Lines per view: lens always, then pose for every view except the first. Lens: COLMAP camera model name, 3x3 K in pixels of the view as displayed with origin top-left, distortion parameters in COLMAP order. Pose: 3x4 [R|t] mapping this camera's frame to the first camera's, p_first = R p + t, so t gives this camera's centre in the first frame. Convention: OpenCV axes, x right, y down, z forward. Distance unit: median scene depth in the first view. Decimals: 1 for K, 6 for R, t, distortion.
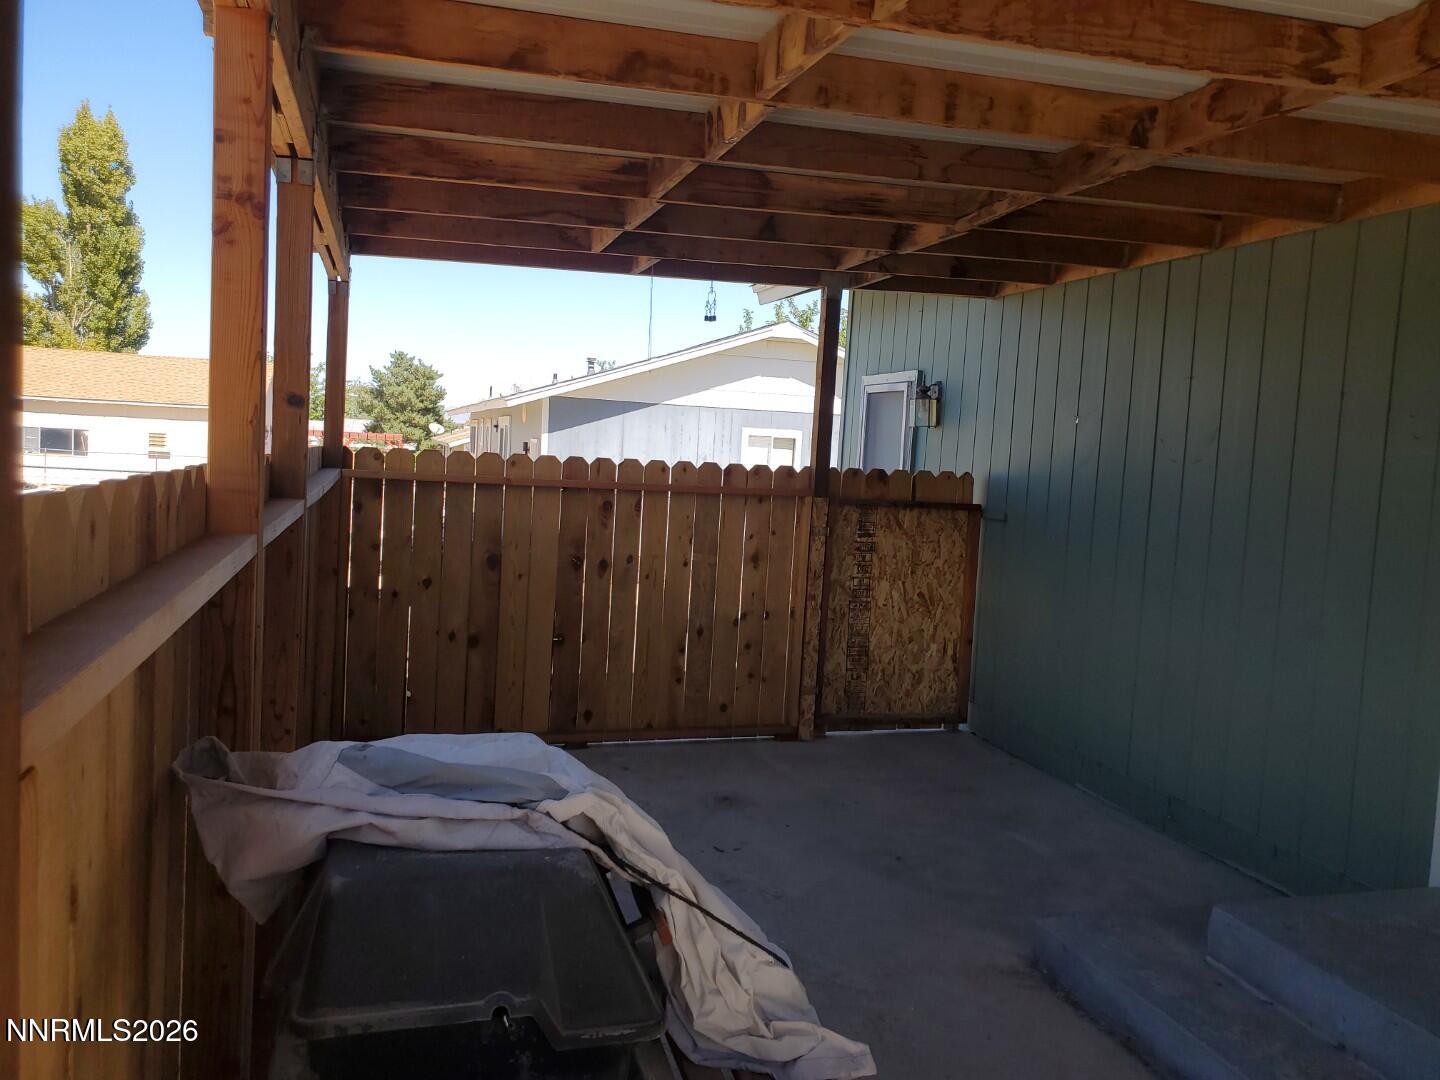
lens RADIAL K [[1144.8, 0, 729.9], [0, 1144.8, 525.2], [0, 0, 1]] dist [0.035999, -0.012536]
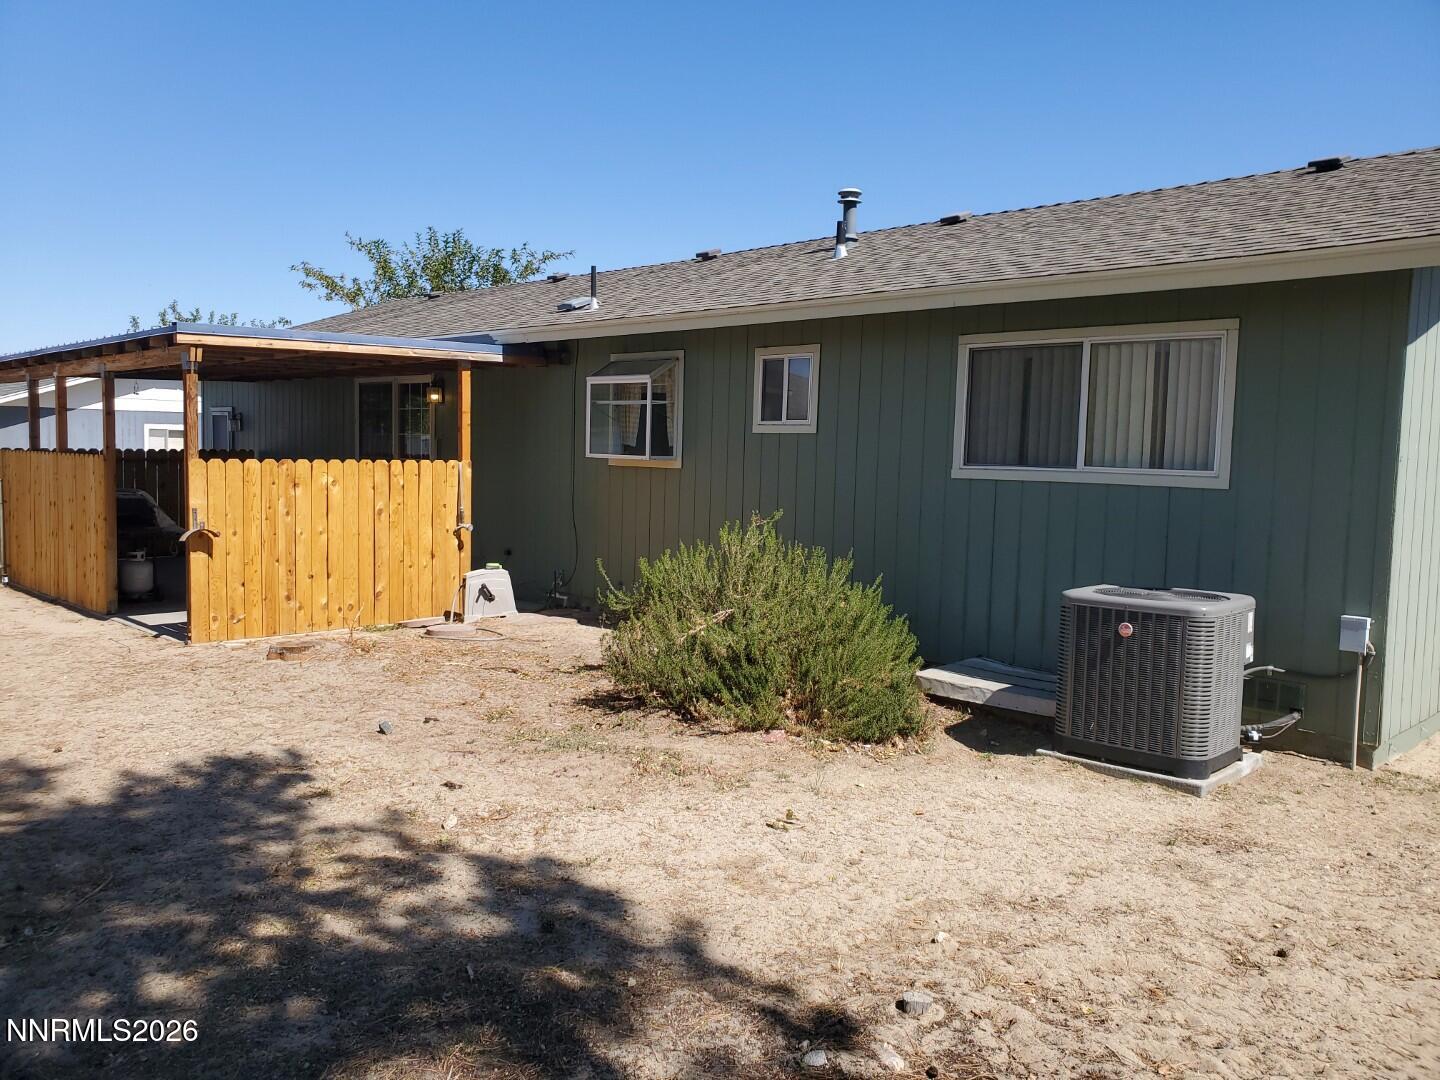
lens RADIAL K [[1144.8, 0, 729.9], [0, 1144.8, 525.2], [0, 0, 1]] dist [0.035999, -0.012536]
pose [[0.882008, -0.071306, 0.465808, -0.073195], [0.059645, 0.997428, 0.039749, 0.097669], [-0.467445, -0.007276, 0.883992, -2.043870]]
